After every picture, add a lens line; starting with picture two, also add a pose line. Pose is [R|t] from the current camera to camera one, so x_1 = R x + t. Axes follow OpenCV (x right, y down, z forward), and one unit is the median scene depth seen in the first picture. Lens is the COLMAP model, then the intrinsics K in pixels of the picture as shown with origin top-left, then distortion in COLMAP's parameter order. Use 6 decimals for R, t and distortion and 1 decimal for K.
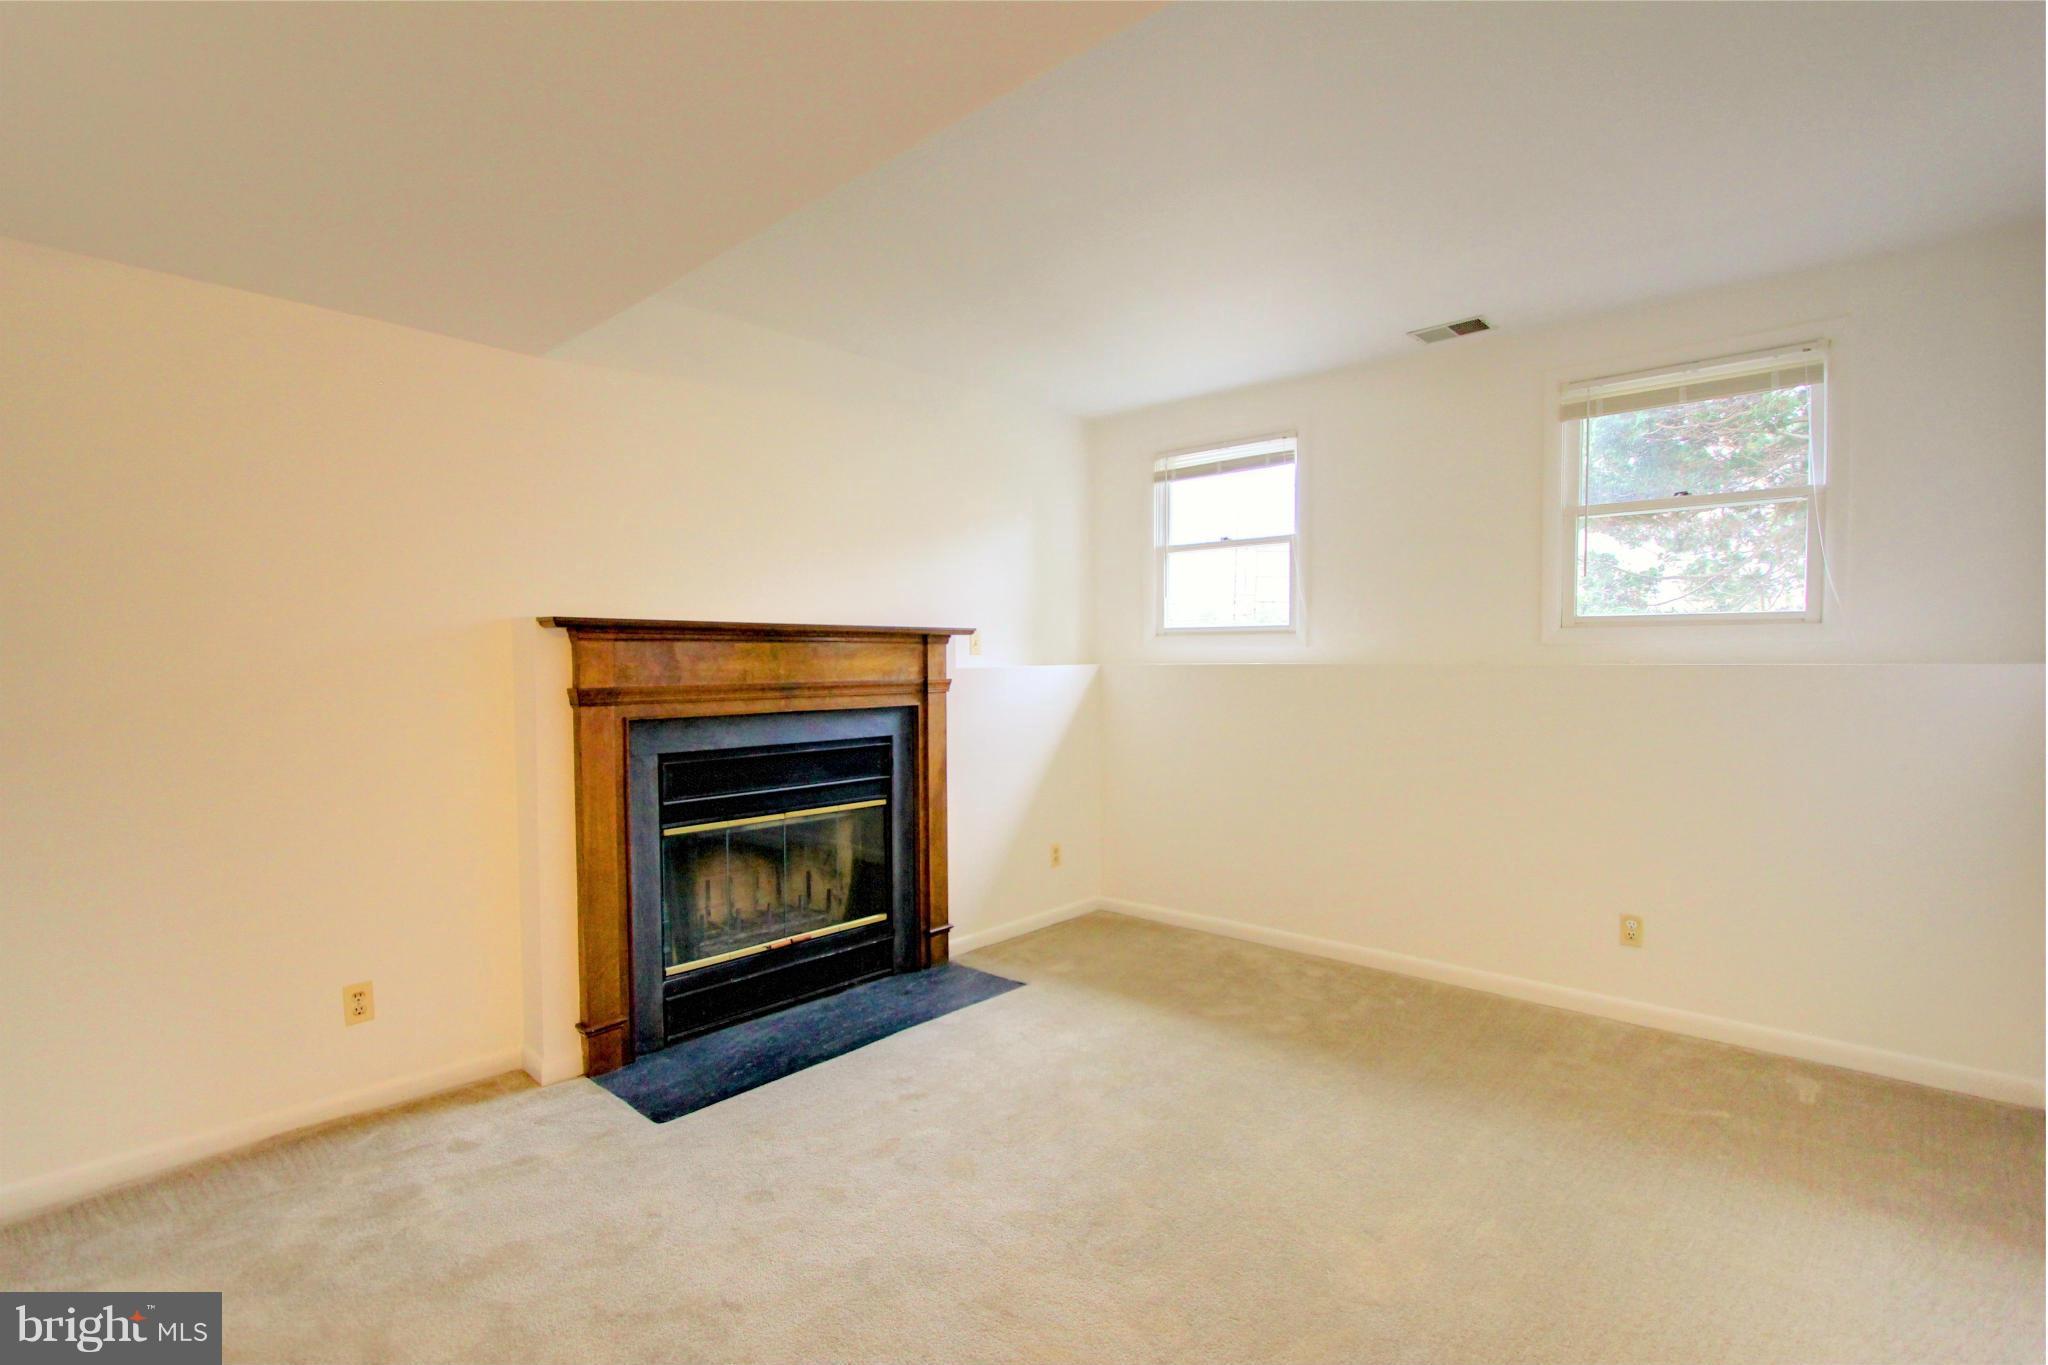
lens RADIAL K [[947.5, 0, 1031.3], [0, 947.5, 691.1], [0, 0, 1]] dist [-0.013930, 0.000609]
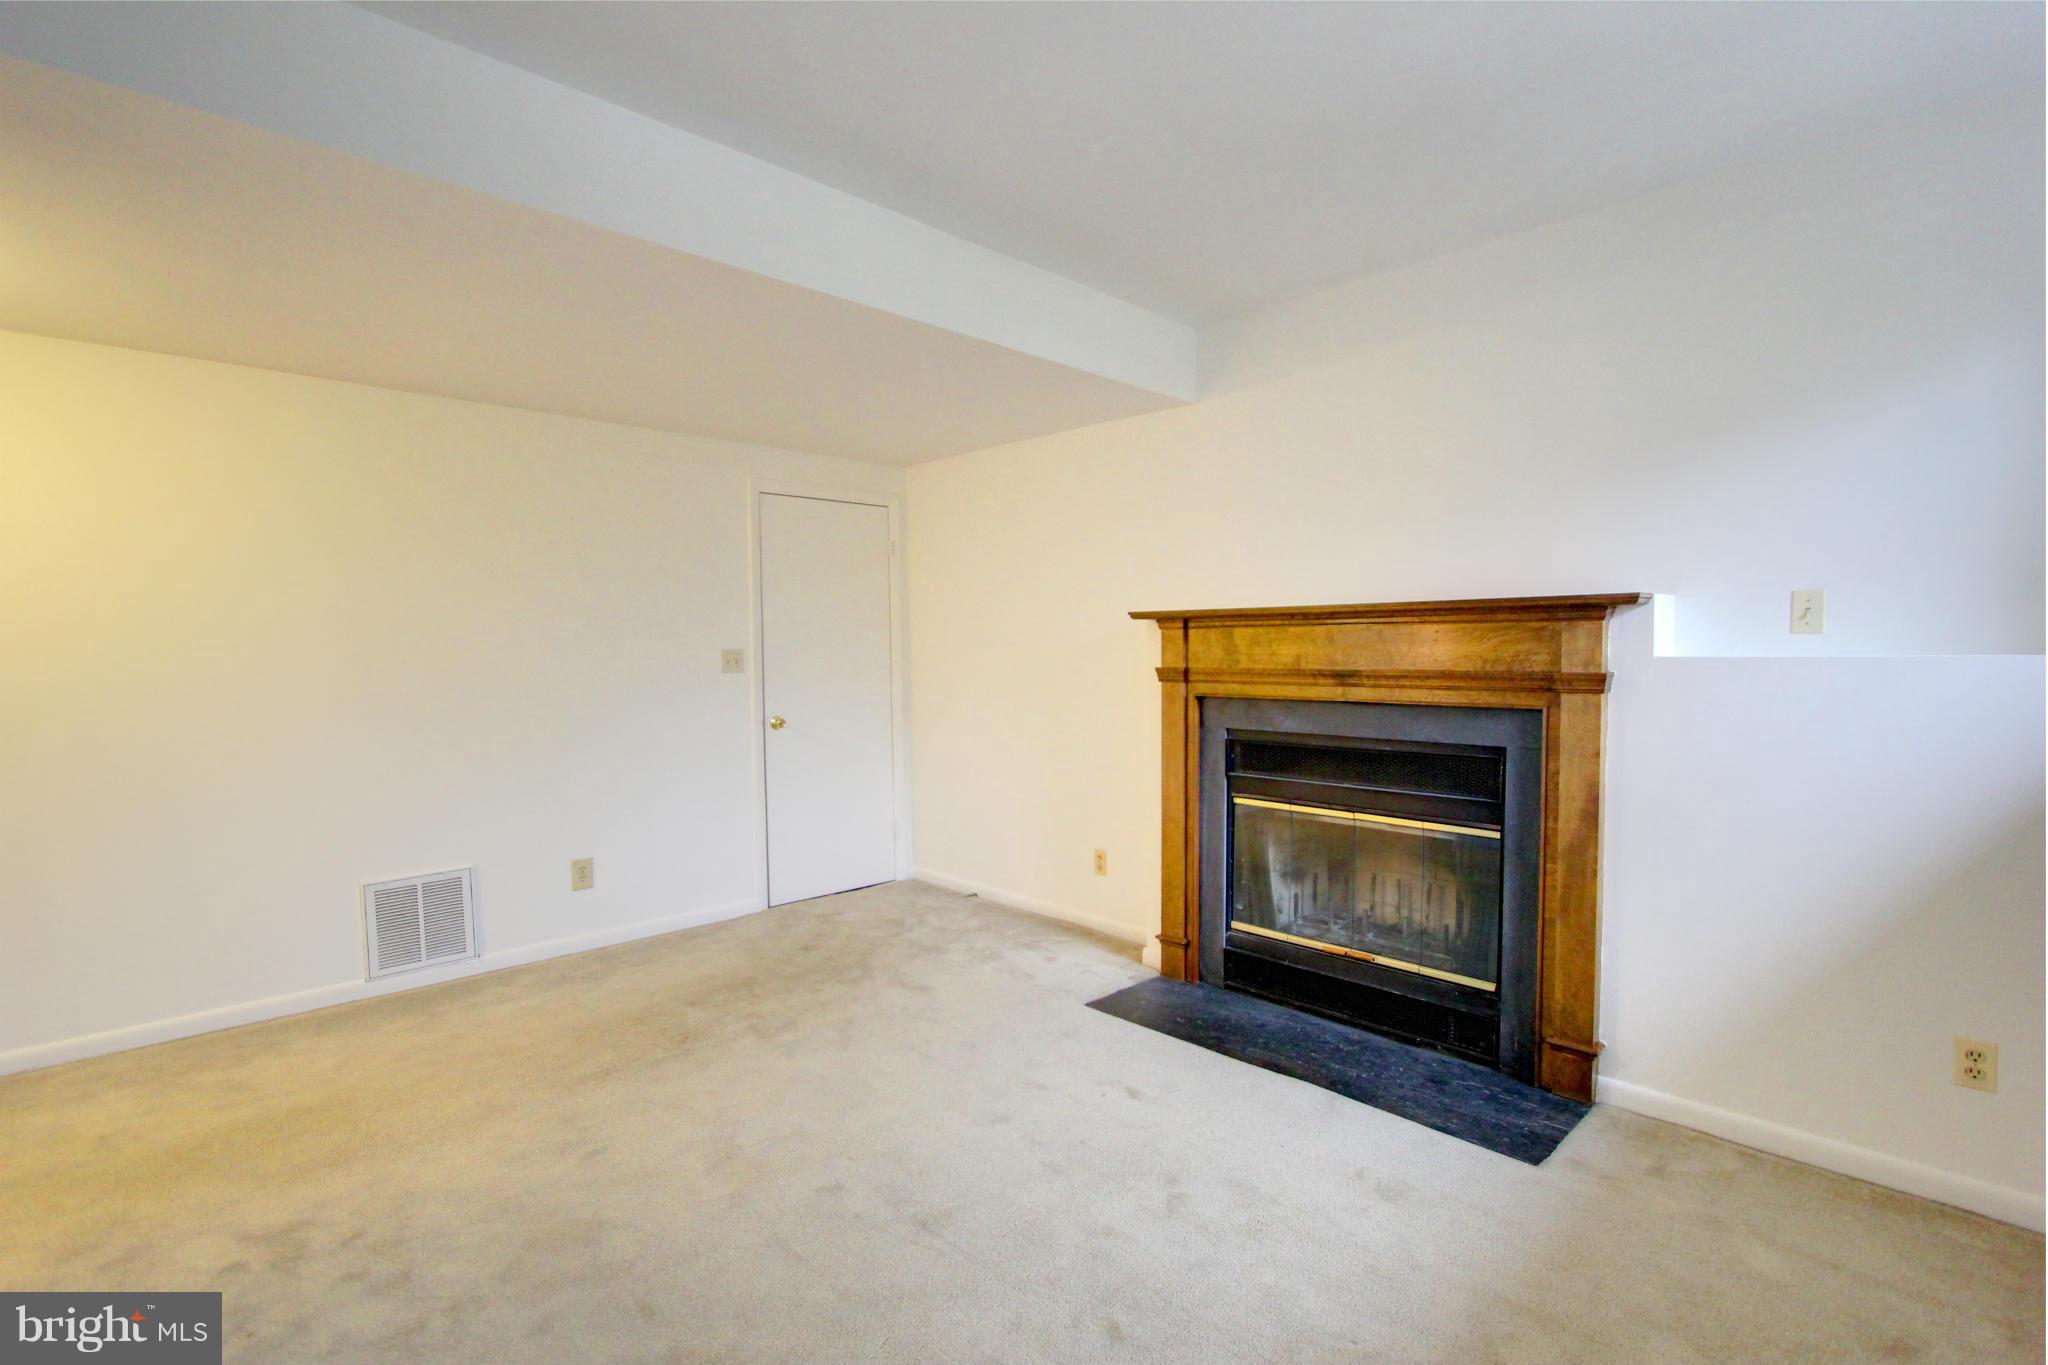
lens RADIAL K [[947.5, 0, 1031.3], [0, 947.5, 691.1], [0, 0, 1]] dist [-0.013930, 0.000609]
pose [[-0.065250, 0.048856, -0.996672, 0.696286], [-0.028528, 0.998301, 0.050803, -0.026330], [0.997461, 0.031748, -0.063745, 0.787223]]
